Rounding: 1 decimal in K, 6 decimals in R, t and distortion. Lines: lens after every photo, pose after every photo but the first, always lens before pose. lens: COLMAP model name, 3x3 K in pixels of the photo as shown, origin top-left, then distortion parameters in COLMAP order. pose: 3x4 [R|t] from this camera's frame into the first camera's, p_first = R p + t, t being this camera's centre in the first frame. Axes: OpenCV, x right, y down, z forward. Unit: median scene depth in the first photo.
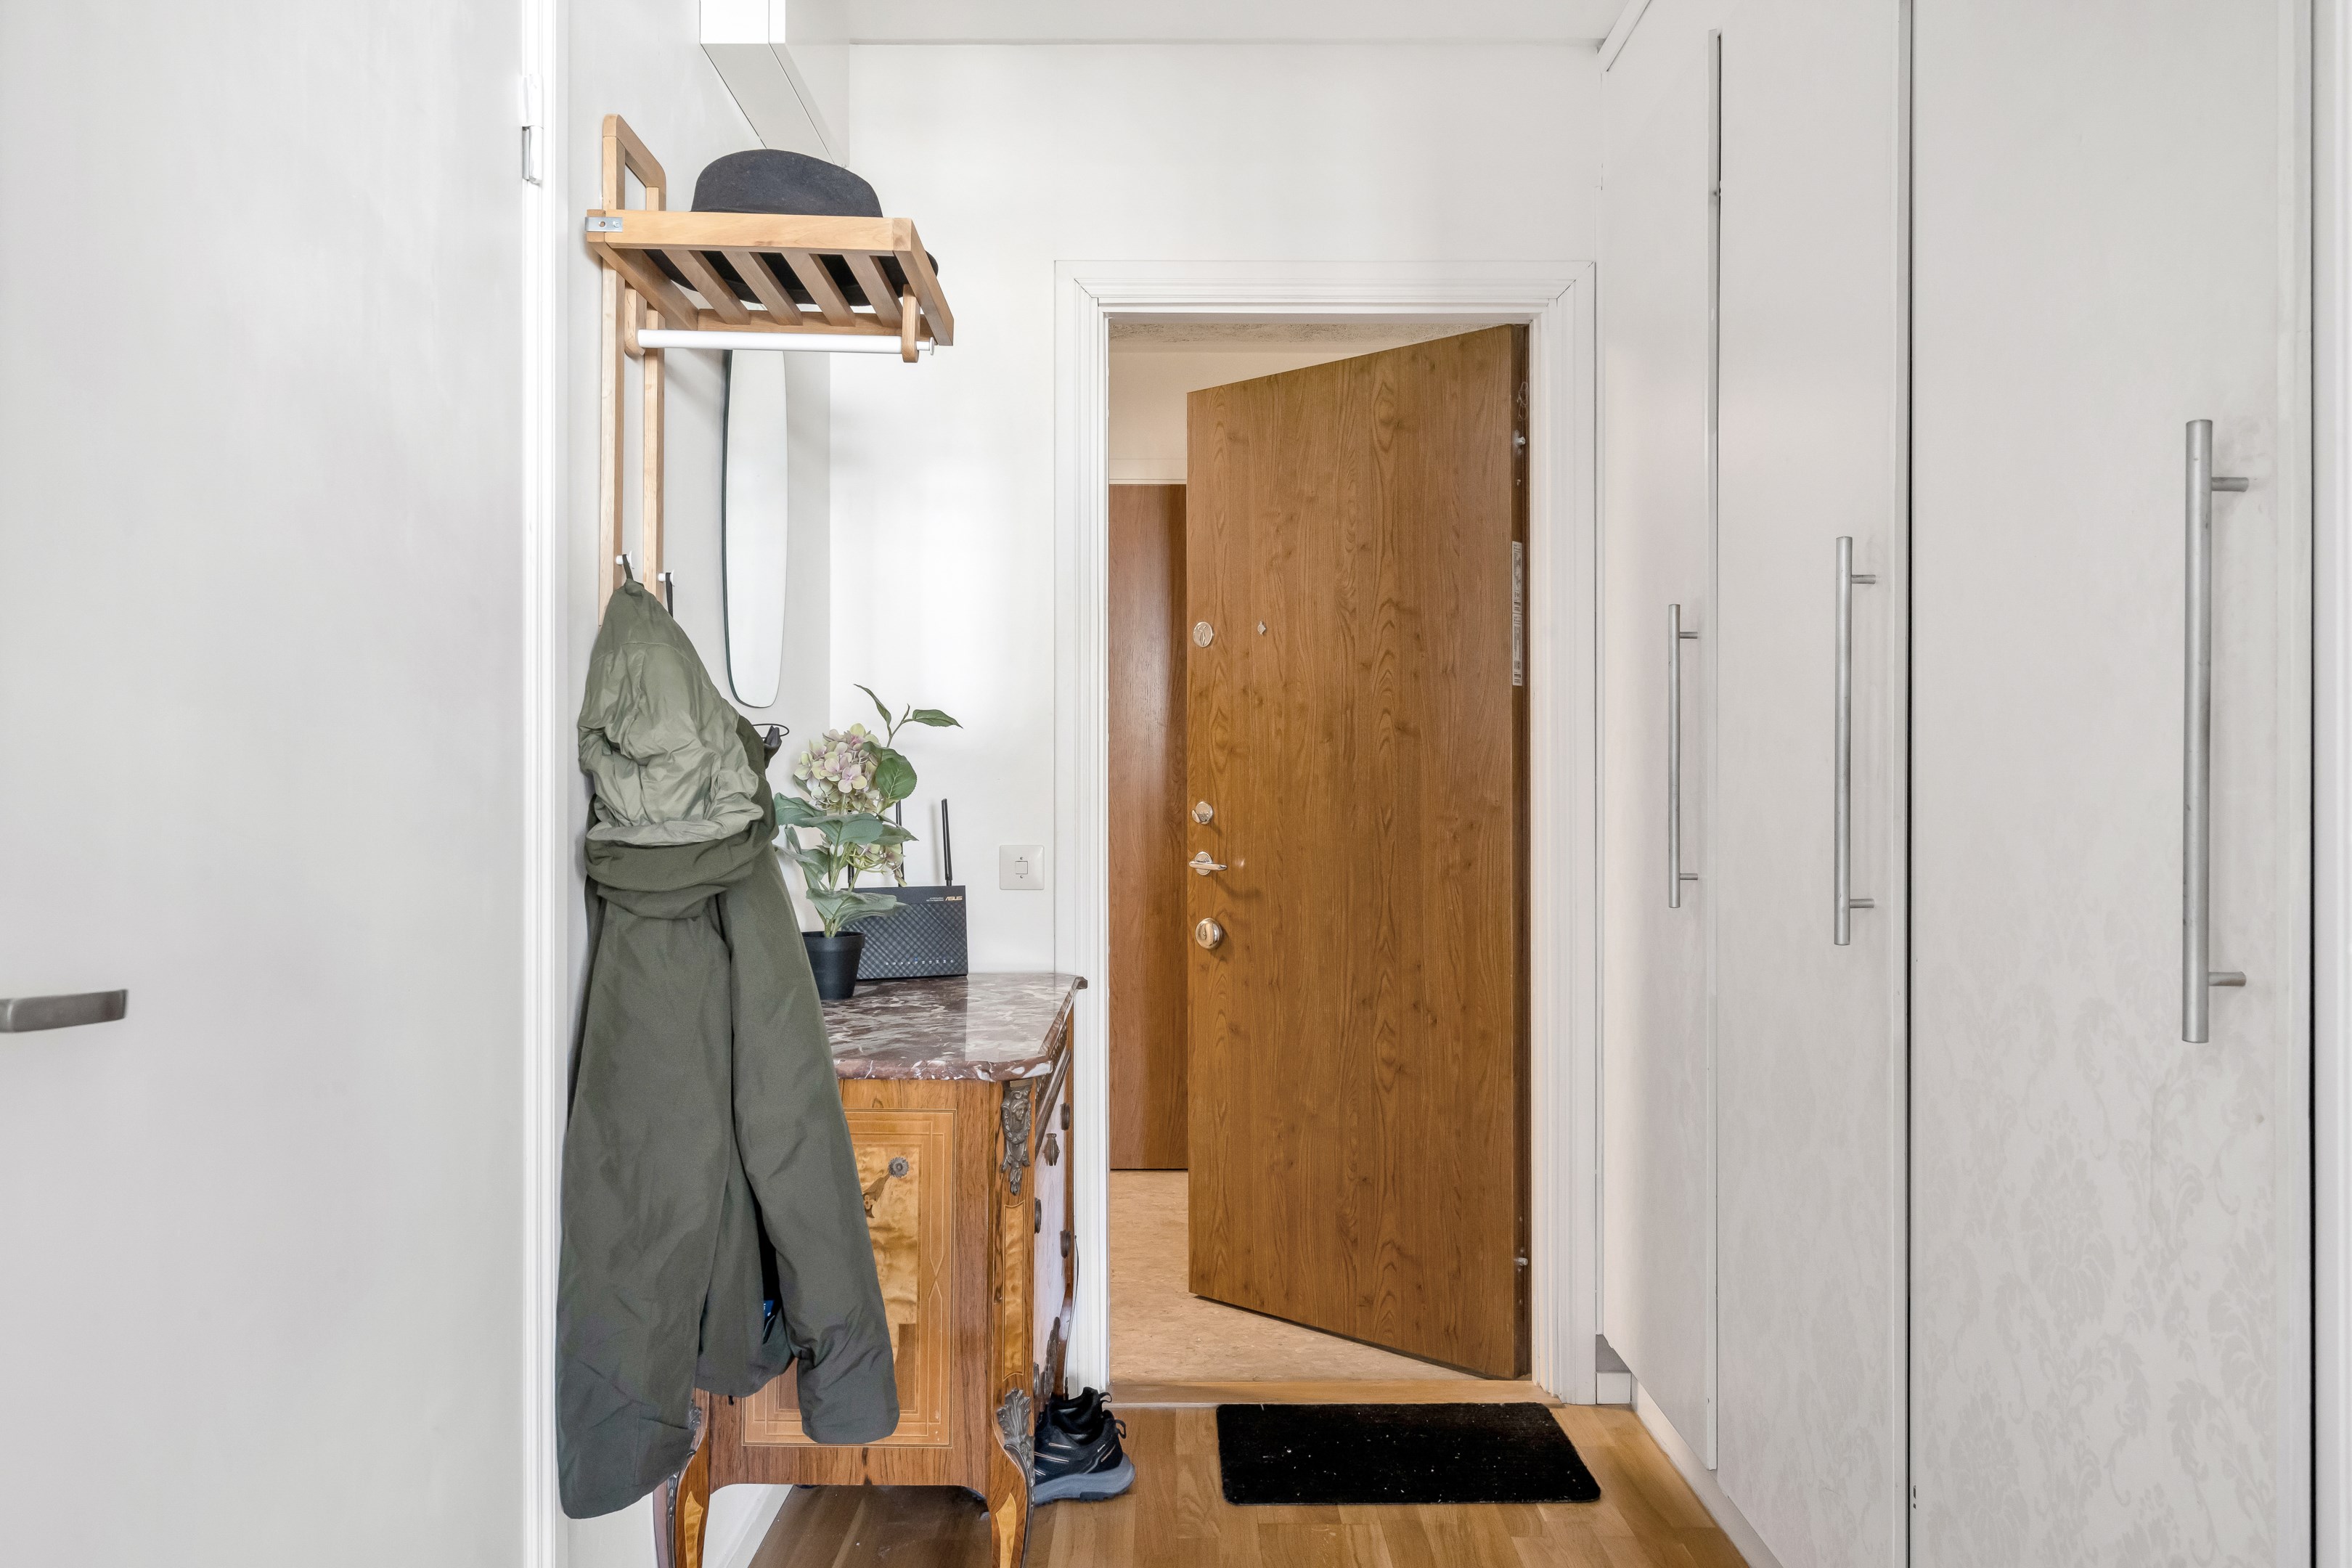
lens RADIAL K [[1620.5, 0, 1174.2], [0, 1620.5, 783.2], [0, 0, 1]] dist [-0.010460, -0.002554]
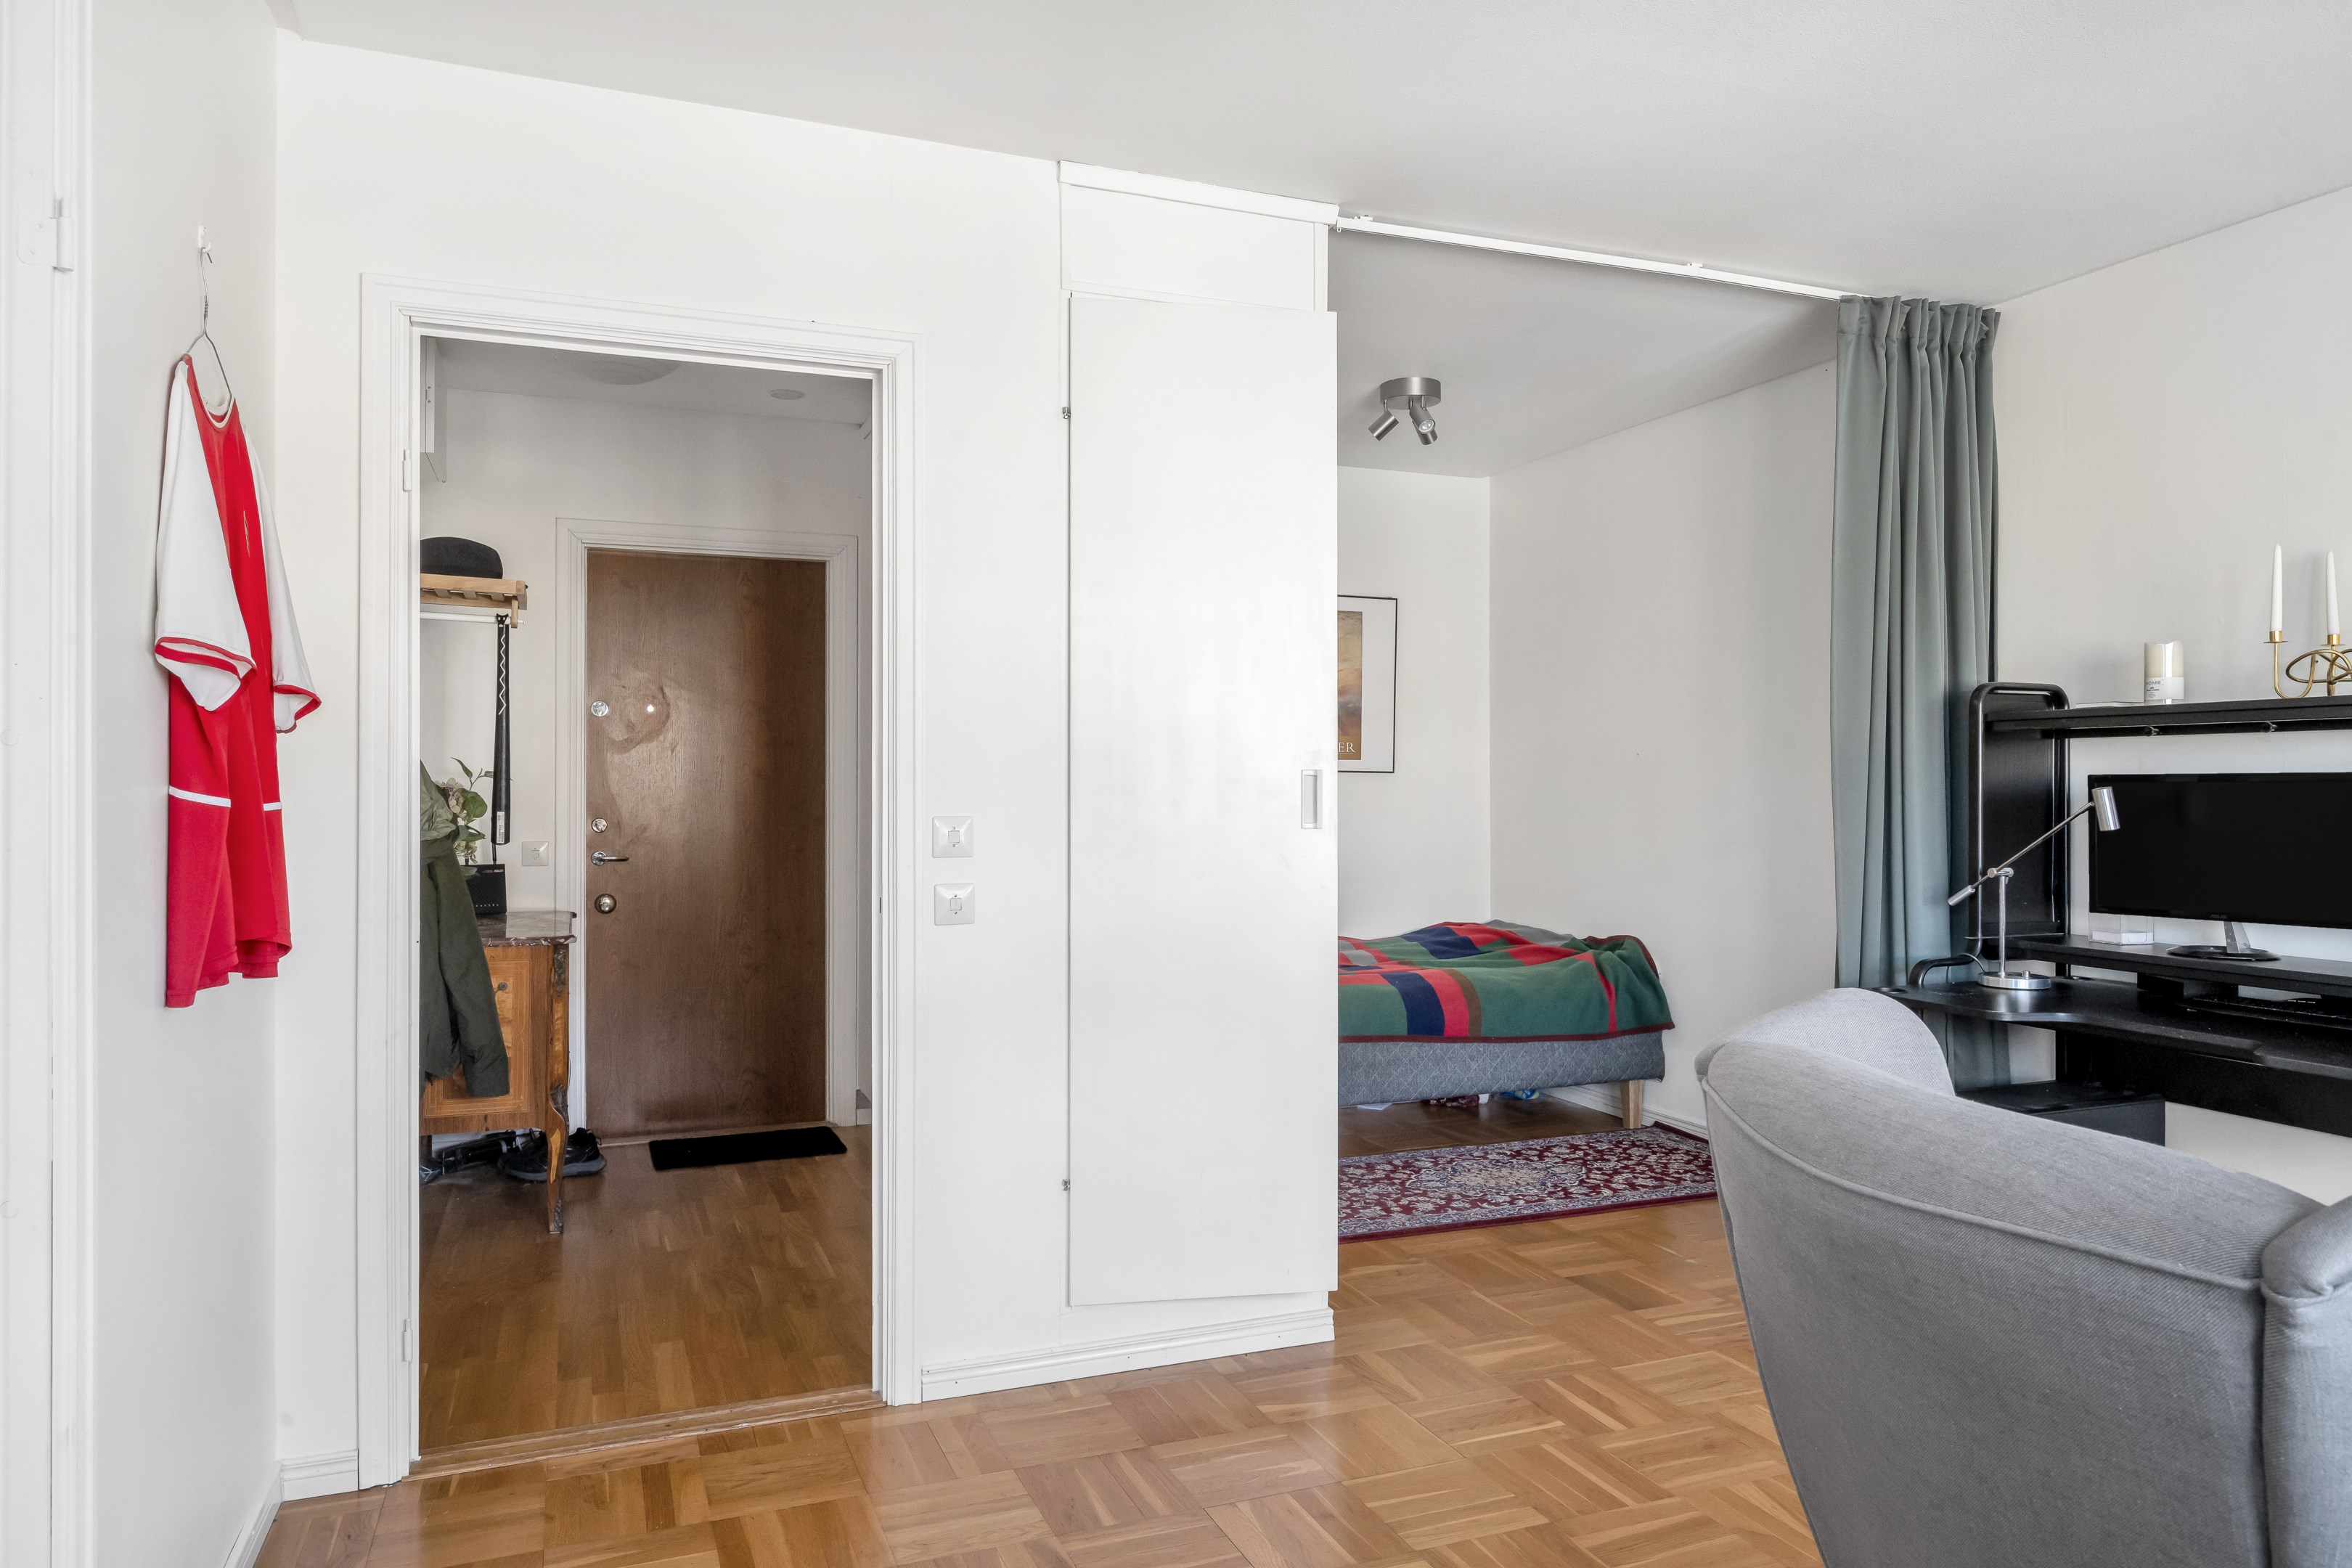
lens RADIAL K [[1502.7, 0, 1174.2], [0, 1502.7, 775.2], [0, 0, 1]] dist [-0.004767, -0.001022]
pose [[0.931410, 0.001449, 0.363969, -0.048442], [0.000302, 0.999989, -0.004753, -0.031627], [-0.363971, 0.004537, 0.931399, -0.956790]]
